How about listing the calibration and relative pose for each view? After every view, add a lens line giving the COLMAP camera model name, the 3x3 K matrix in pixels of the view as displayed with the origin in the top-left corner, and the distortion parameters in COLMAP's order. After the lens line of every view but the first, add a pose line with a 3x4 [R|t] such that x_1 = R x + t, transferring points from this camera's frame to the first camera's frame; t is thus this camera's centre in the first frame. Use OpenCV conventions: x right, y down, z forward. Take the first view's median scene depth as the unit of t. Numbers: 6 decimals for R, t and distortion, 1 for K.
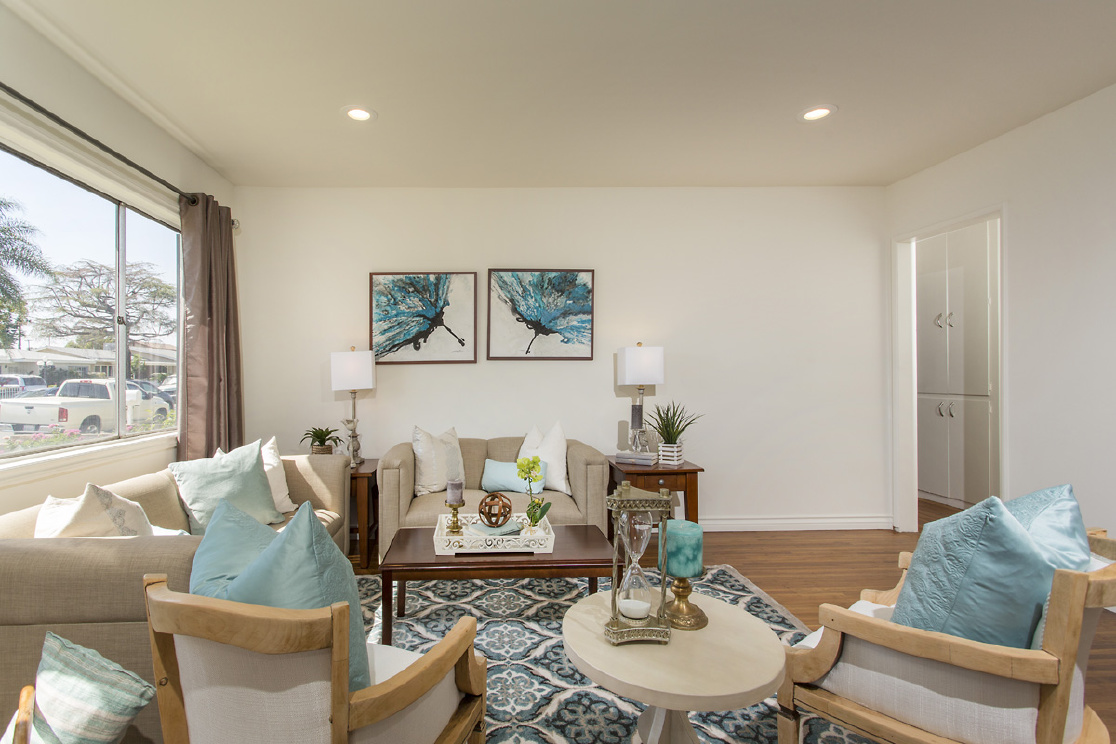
lens RADIAL K [[565.8, 0, 475.5], [0, 565.8, 374.0], [0, 0, 1]] dist [-0.003814, -0.000450]
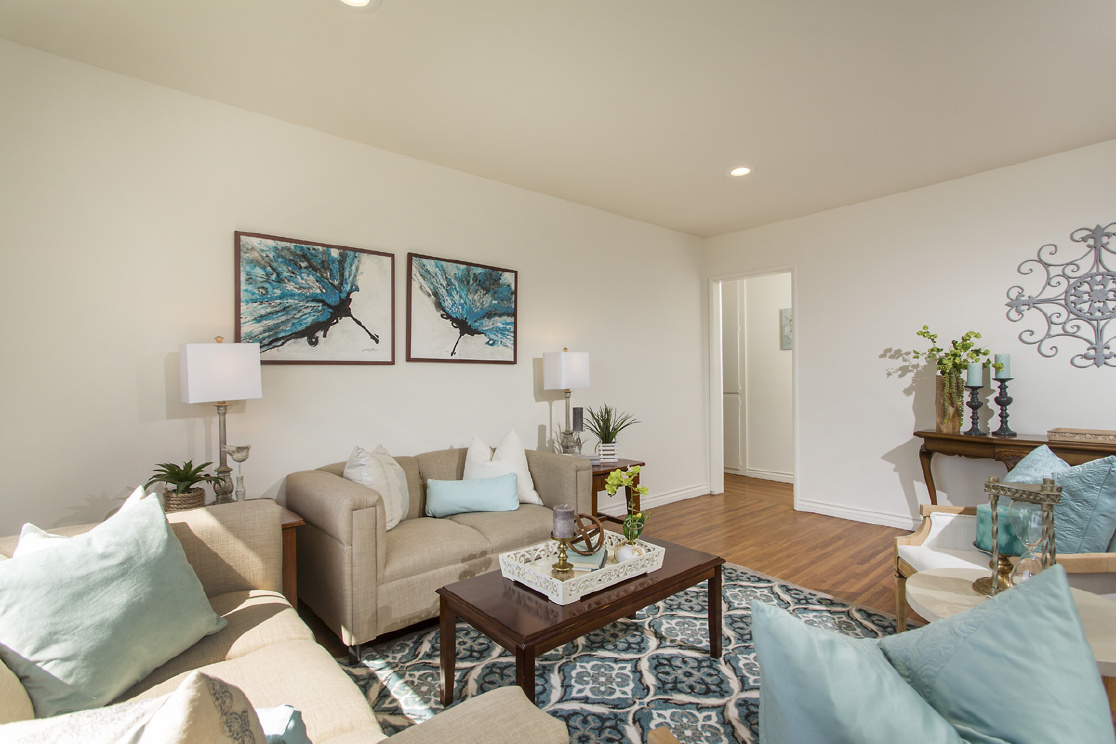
lens RADIAL K [[525.9, 0, 558.5], [0, 525.9, 382.7], [0, 0, 1]] dist [0.002342, 0.000420]
pose [[0.747192, -0.004506, 0.664593, -0.333760], [0.001424, 0.999986, 0.005179, 0.003037], [-0.664607, -0.002924, 0.747188, 0.271143]]
